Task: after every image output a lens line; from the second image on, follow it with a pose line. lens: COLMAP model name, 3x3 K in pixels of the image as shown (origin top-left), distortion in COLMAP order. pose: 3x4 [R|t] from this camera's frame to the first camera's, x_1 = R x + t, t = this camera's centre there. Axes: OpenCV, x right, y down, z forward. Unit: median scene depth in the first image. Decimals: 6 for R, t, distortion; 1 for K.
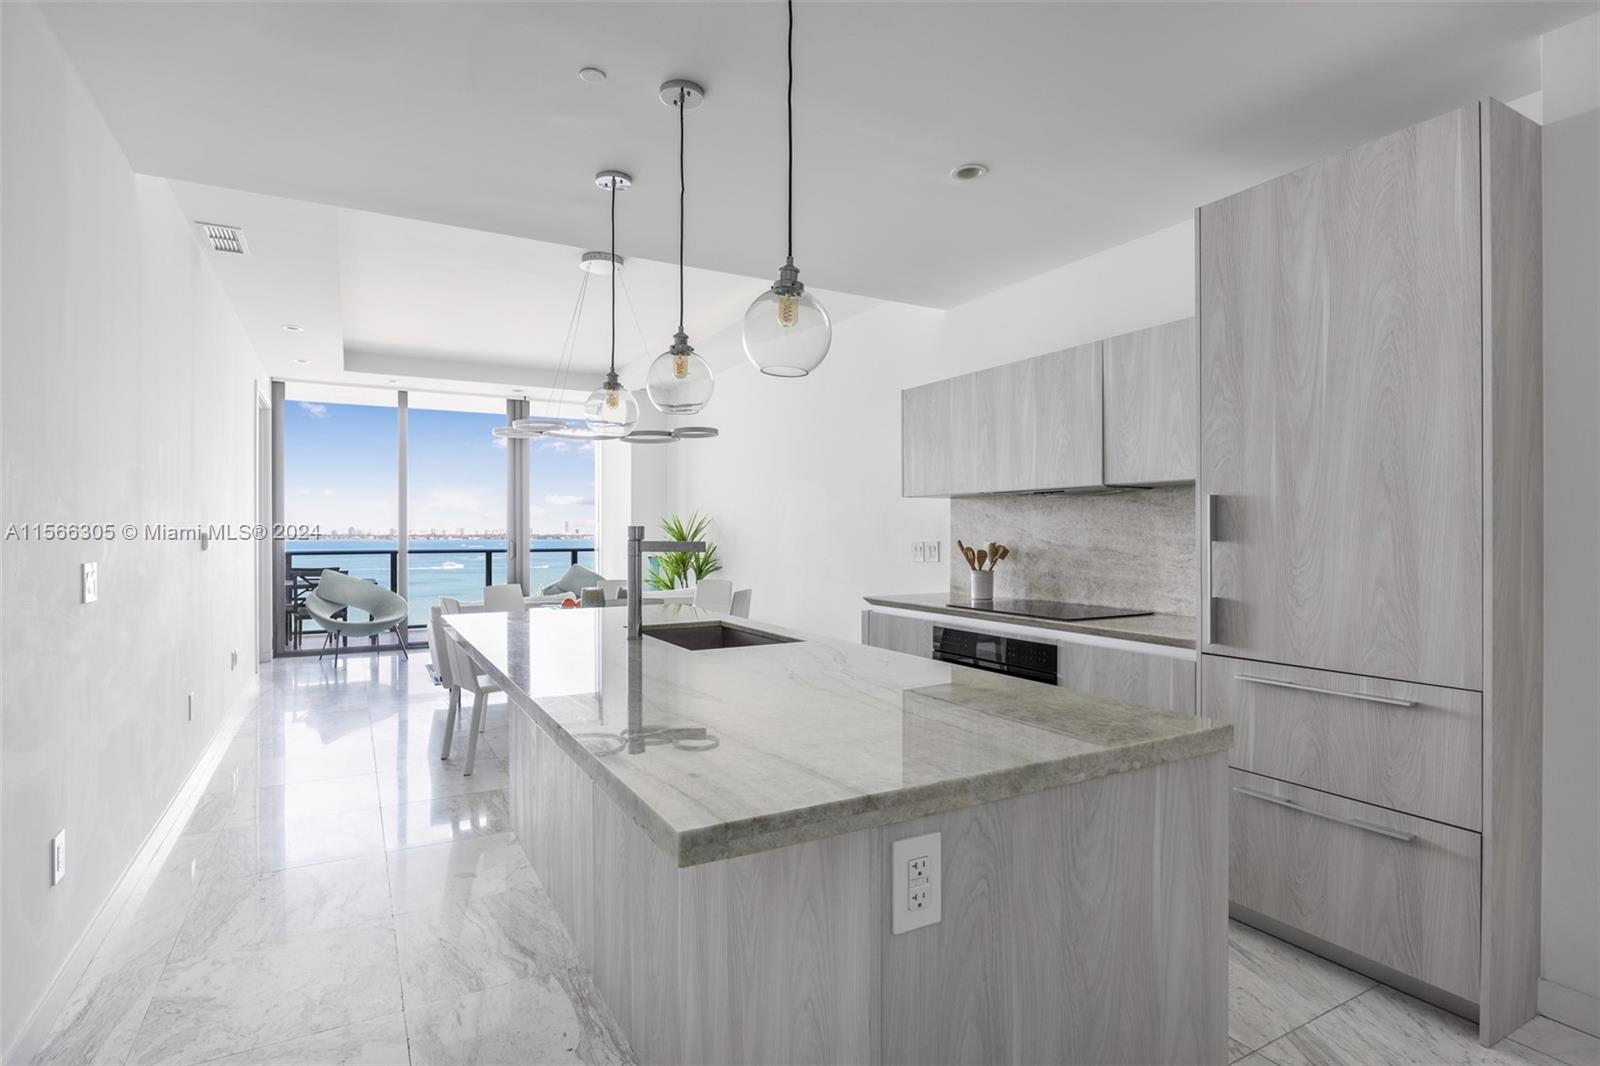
lens RADIAL K [[811.2, 0, 800.0], [0, 811.2, 533.0], [0, 0, 1]] dist [-0.001534, -0.000744]
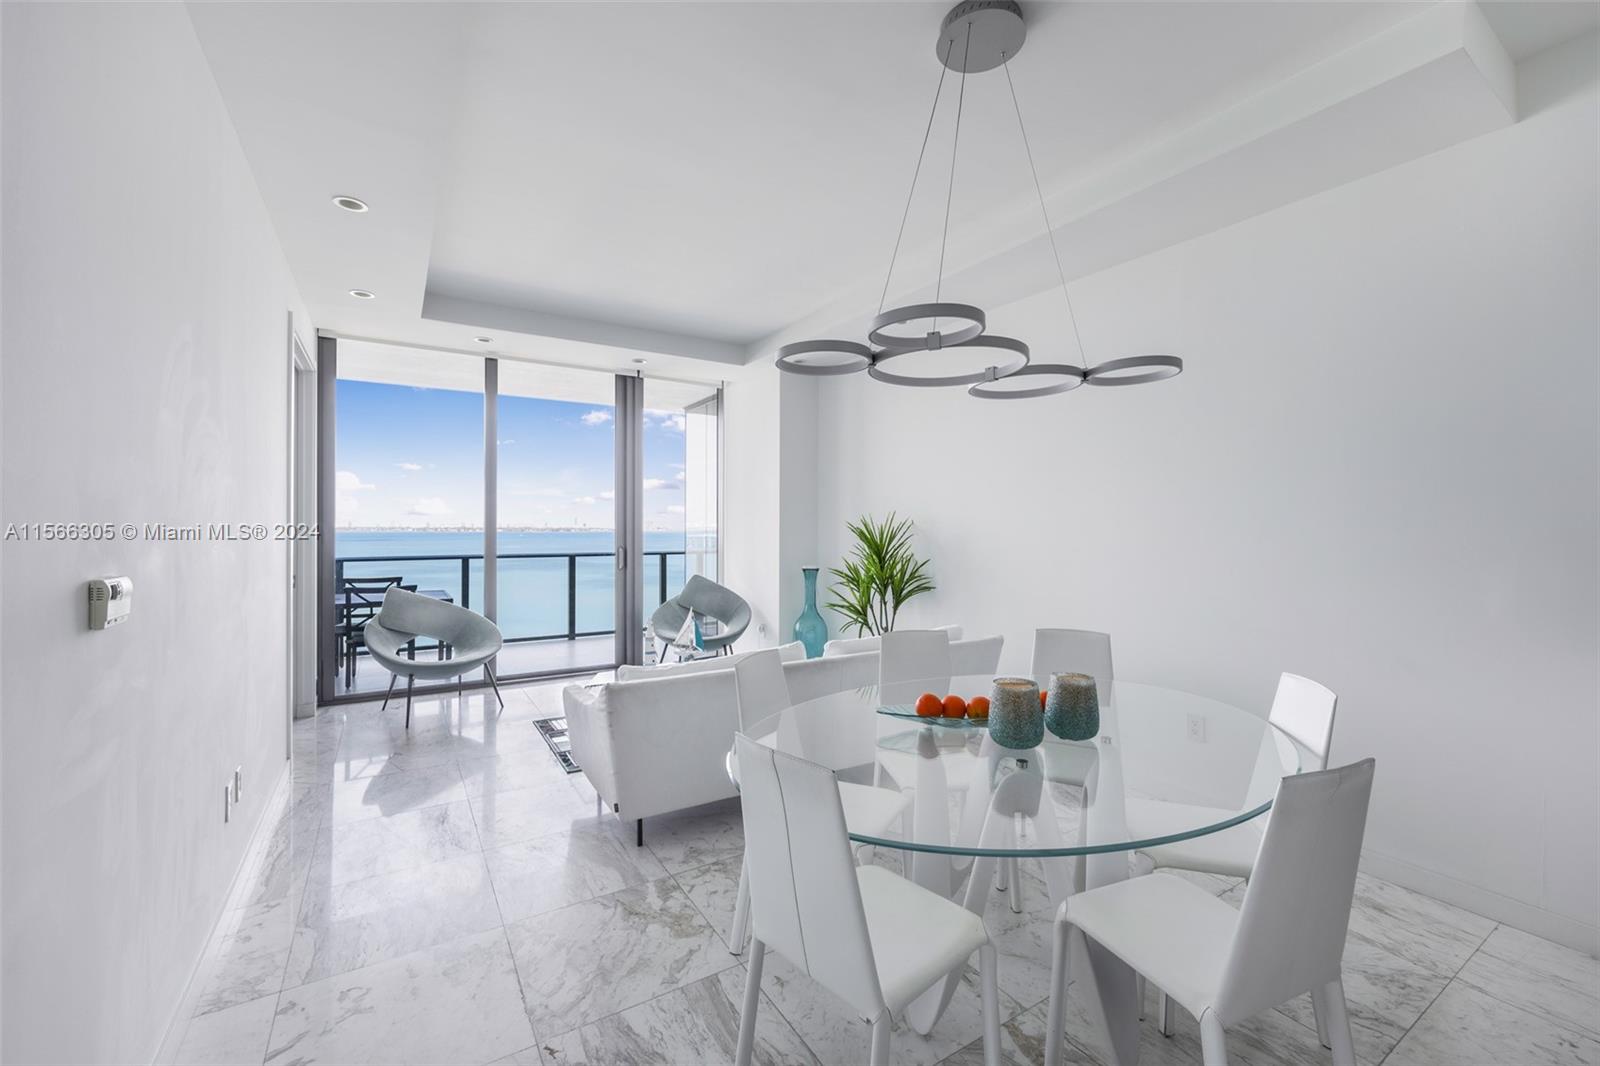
lens RADIAL K [[656.8, 0, 803.2], [0, 656.8, 529.7], [0, 0, 1]] dist [0.000544, 0.000193]
pose [[0.998522, 0.005393, 0.054081, -0.444800], [-0.005563, 0.999980, 0.002998, -0.023474], [-0.054064, -0.003295, 0.998532, 0.696116]]
